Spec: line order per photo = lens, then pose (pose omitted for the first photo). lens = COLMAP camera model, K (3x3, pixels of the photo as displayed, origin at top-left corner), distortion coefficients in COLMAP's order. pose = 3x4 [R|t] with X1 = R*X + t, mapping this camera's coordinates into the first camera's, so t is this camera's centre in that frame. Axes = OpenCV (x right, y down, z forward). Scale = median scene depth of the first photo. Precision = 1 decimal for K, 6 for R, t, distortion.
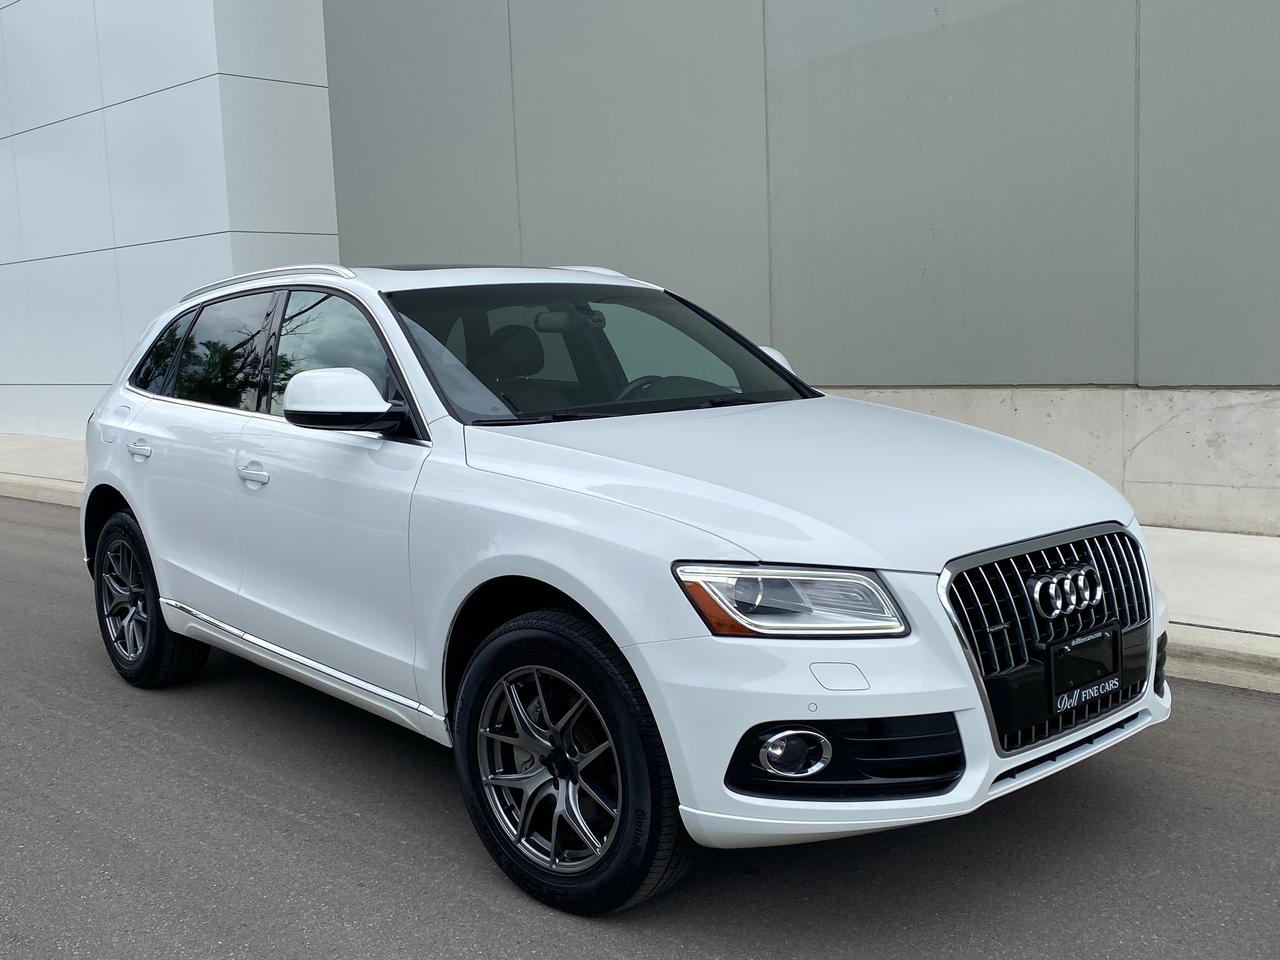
lens RADIAL K [[1263.7, 0, 635.1], [0, 1263.7, 476.3], [0, 0, 1]] dist [0.015202, -0.001733]
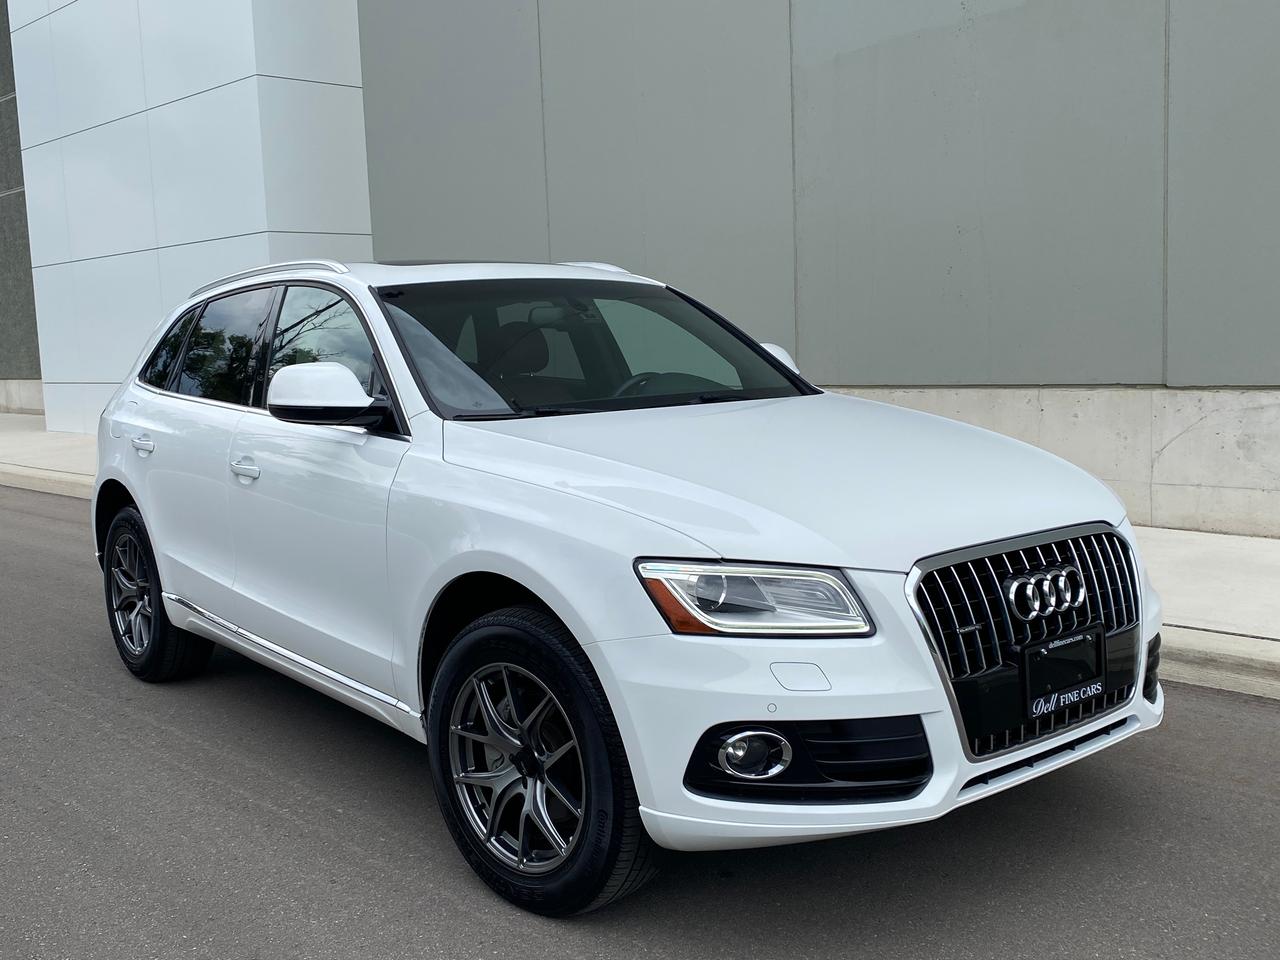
lens RADIAL K [[1263.7, 0, 635.1], [0, 1263.7, 476.3], [0, 0, 1]] dist [0.015202, -0.001733]
pose [[0.999217, 0.006003, -0.039111, 0.060613], [-0.006052, 0.999981, -0.001127, 0.004491], [0.039104, 0.001362, 0.999234, 0.016006]]
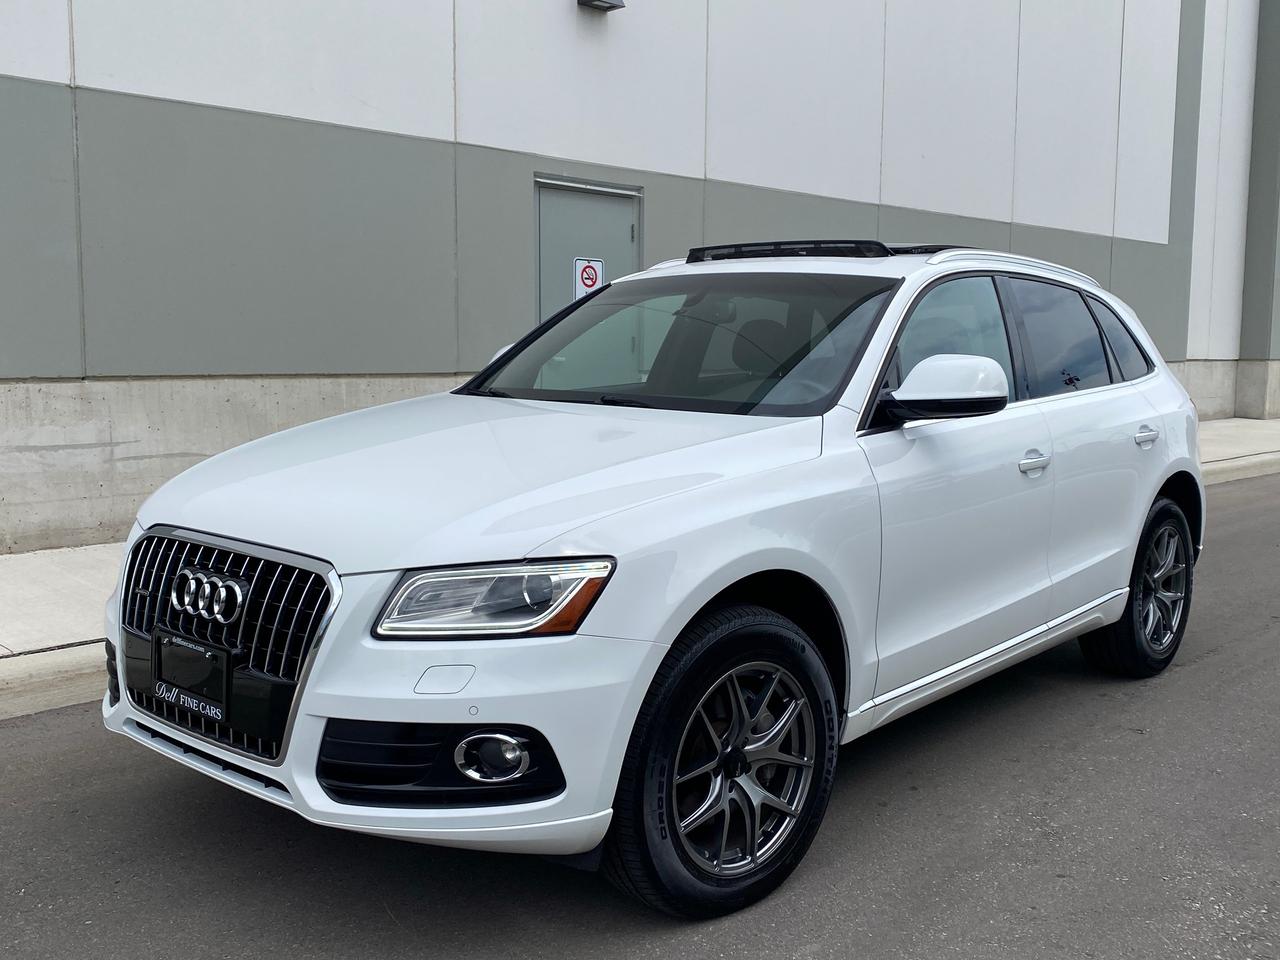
lens RADIAL K [[1265.3, 0, 634.0], [0, 1265.3, 479.9], [0, 0, 1]] dist [0.012362, 0.002779]
pose [[0.133134, 0.151197, -0.979497, 1.272478], [-0.134218, 0.981941, 0.133331, -0.164116], [0.981968, 0.113716, 0.151023, 1.116827]]
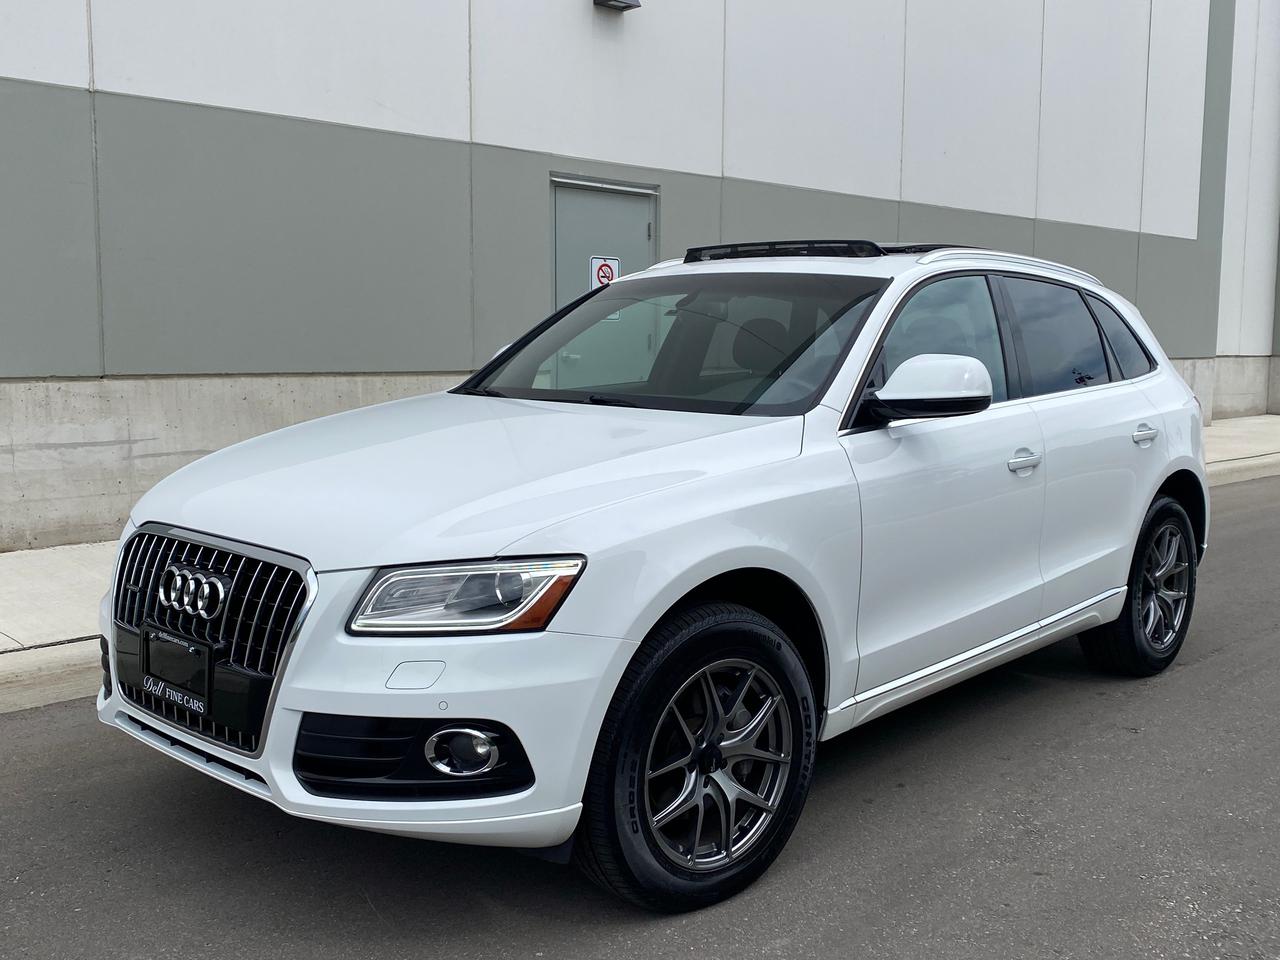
lens RADIAL K [[1263.7, 0, 635.1], [0, 1263.7, 476.3], [0, 0, 1]] dist [0.015202, -0.001733]
pose [[0.106815, 0.151631, -0.982649, 1.290327], [-0.131714, 0.981751, 0.137175, -0.174350], [0.985516, 0.114776, 0.124837, 1.158955]]
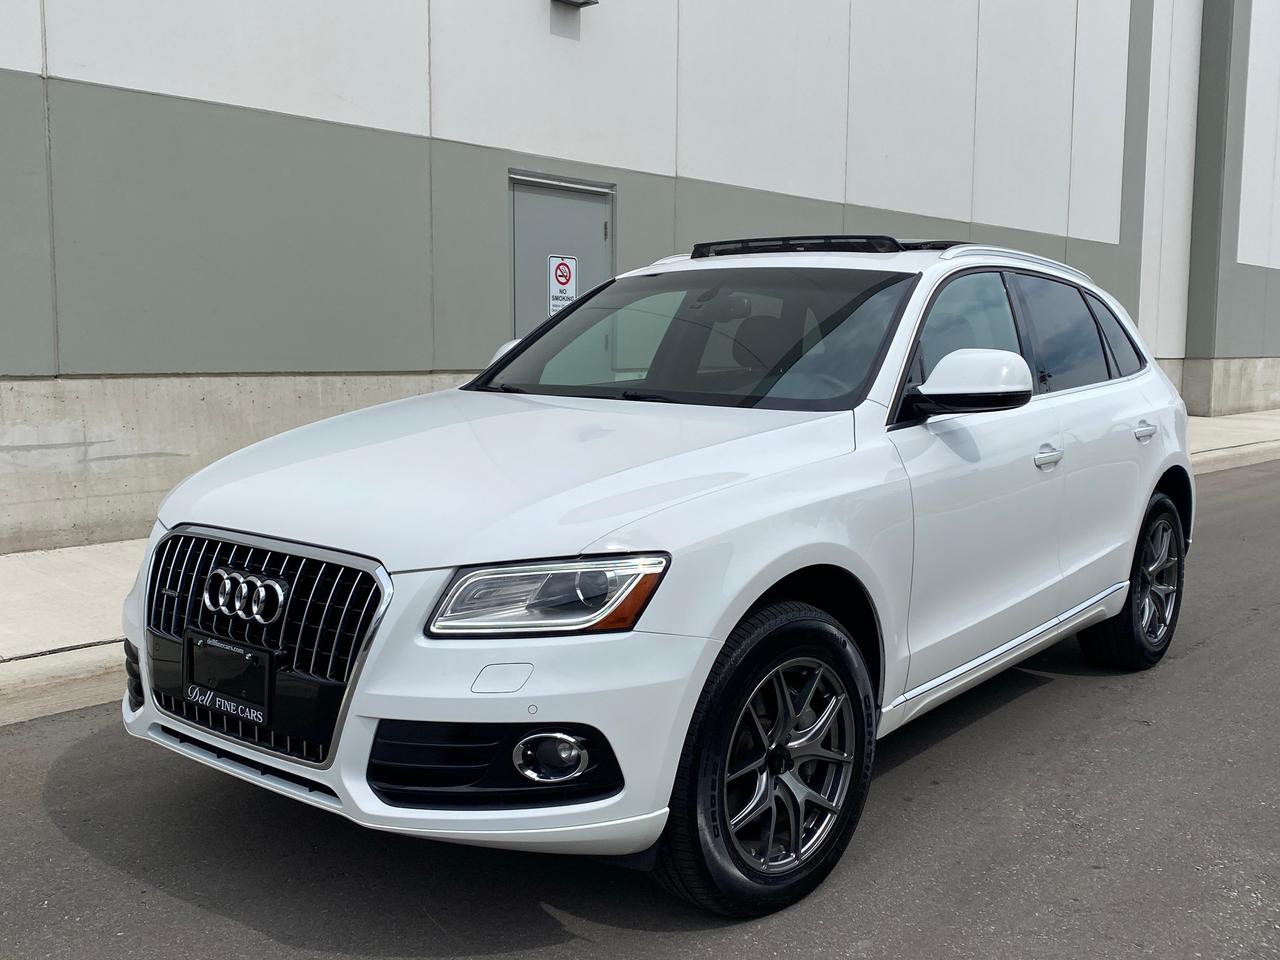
lens RADIAL K [[1265.3, 0, 634.0], [0, 1265.3, 479.9], [0, 0, 1]] dist [0.012362, 0.002779]
pose [[0.178032, 0.150350, -0.972471, 1.250298], [-0.135062, 0.982639, 0.127196, -0.148784], [0.974712, 0.108699, 0.195248, 1.045090]]
